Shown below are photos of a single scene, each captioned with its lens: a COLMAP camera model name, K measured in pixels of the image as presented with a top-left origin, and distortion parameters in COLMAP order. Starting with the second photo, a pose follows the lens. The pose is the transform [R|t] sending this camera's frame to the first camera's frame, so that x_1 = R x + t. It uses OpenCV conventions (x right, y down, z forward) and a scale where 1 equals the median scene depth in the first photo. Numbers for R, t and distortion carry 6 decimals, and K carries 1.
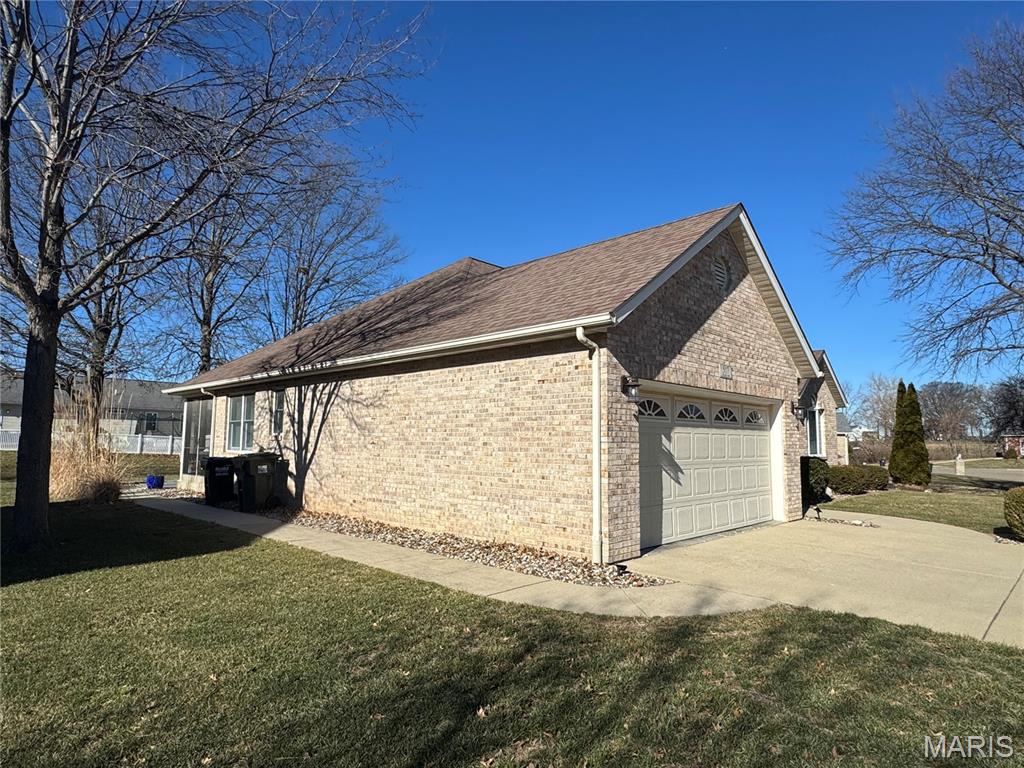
lens RADIAL K [[598.2, 0, 512.0], [0, 598.2, 384.0], [0, 0, 1]] dist [0.001085, 0.000211]
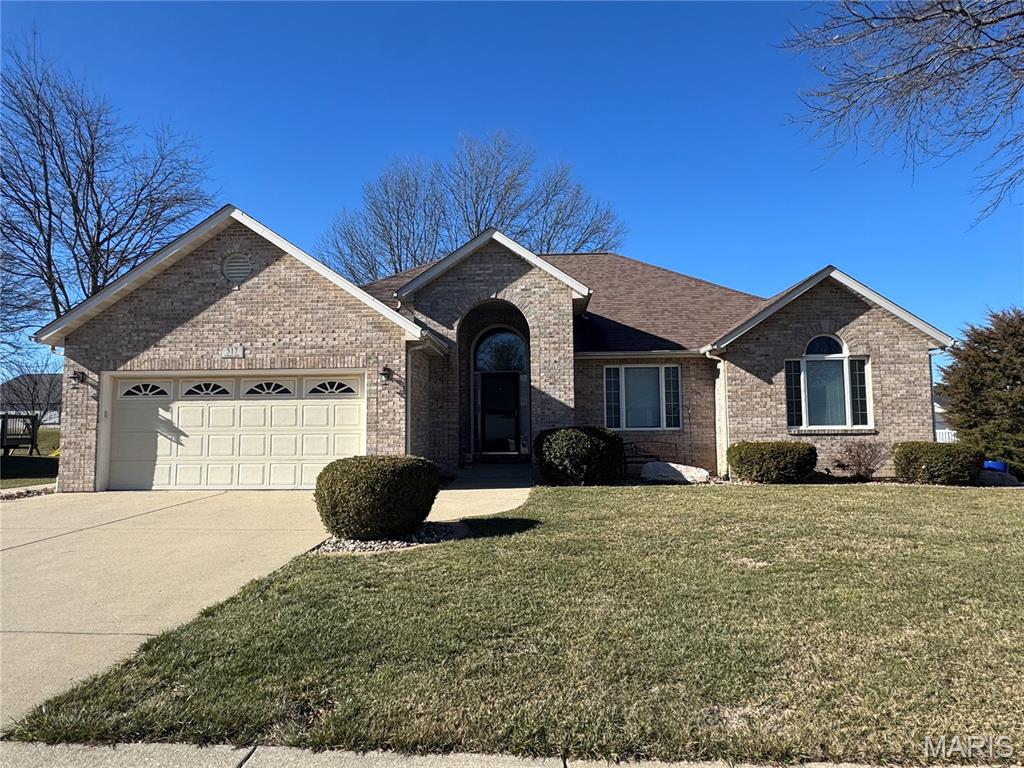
lens RADIAL K [[598.2, 0, 512.0], [0, 598.2, 384.0], [0, 0, 1]] dist [0.001085, 0.000211]
pose [[0.660003, -0.077006, -0.747306, 1.760626], [0.086457, 0.995909, -0.026267, 0.132318], [0.746271, -0.047273, 0.663961, 0.699929]]
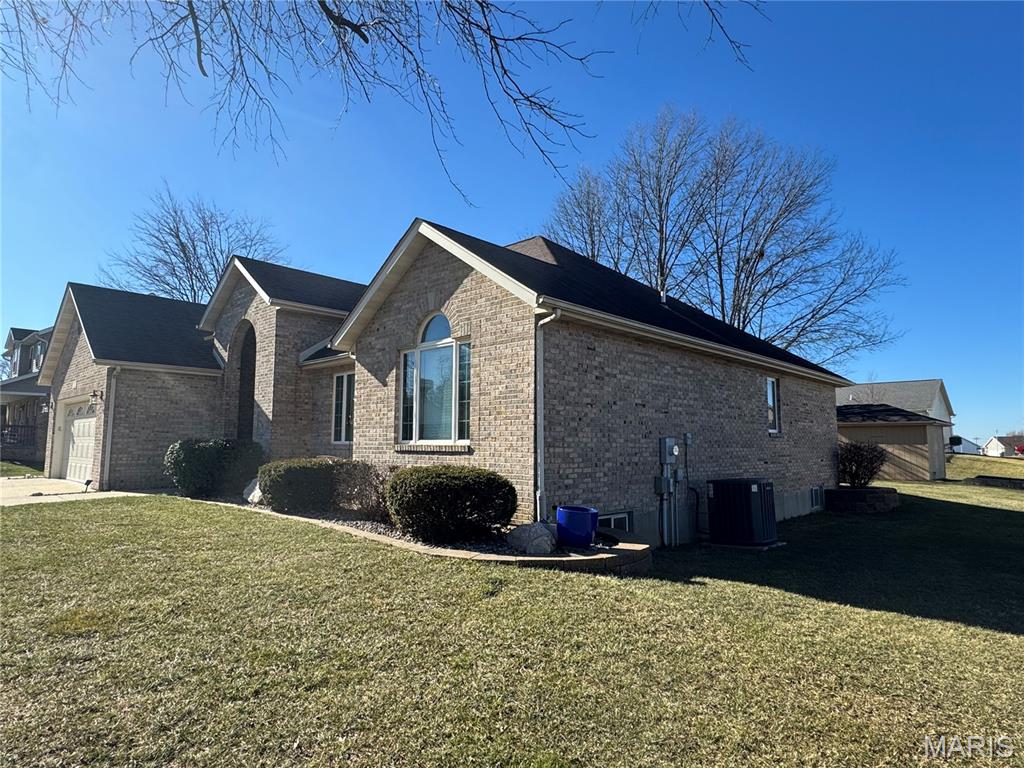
lens RADIAL K [[598.2, 0, 512.0], [0, 598.2, 384.0], [0, 0, 1]] dist [0.001085, 0.000211]
pose [[-0.001492, -0.114111, -0.993467, 2.230356], [0.086299, 0.989747, -0.113814, 0.301763], [0.996268, -0.085905, 0.008371, 2.438914]]
